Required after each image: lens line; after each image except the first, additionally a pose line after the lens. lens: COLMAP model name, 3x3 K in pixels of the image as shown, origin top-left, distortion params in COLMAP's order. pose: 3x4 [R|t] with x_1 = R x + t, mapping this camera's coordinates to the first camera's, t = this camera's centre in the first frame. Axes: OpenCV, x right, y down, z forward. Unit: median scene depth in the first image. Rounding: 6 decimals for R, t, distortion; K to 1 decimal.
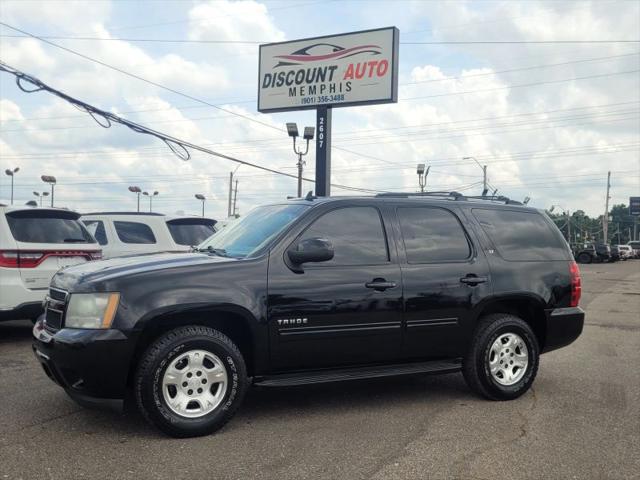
lens RADIAL K [[617.5, 0, 310.8], [0, 617.5, 231.1], [0, 0, 1]] dist [0.039821, 0.005871]
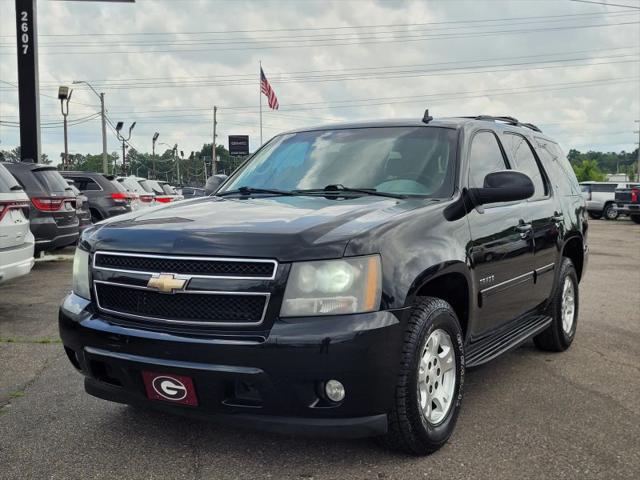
lens RADIAL K [[752.0, 0, 319.5], [0, 752.0, 239.3], [0, 0, 1]] dist [0.002994, -0.019703]
pose [[0.845525, -0.057593, 0.530821, -0.171303], [0.011595, 0.995912, 0.089584, 0.002601], [-0.533810, -0.069591, 0.842736, 0.081584]]
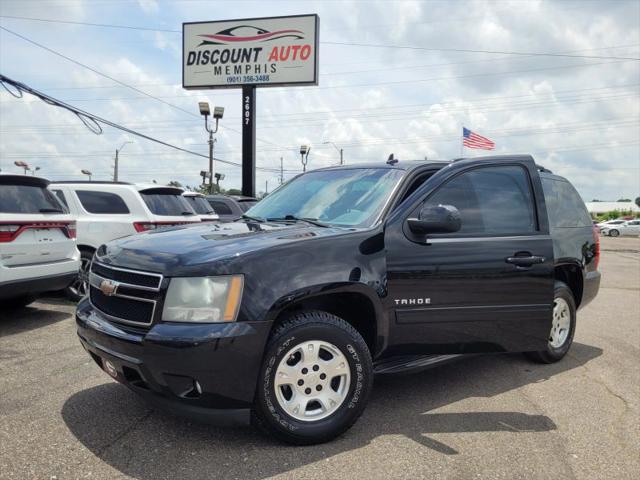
lens RADIAL K [[521.8, 0, 320.0], [0, 521.8, 240.0], [0, 0, 1]] dist [0.017377, -0.001165]
pose [[0.972115, -0.017713, 0.233835, -0.078032], [0.001414, 0.997568, 0.069688, 0.002306], [-0.234501, -0.067414, 0.969776, 0.076335]]
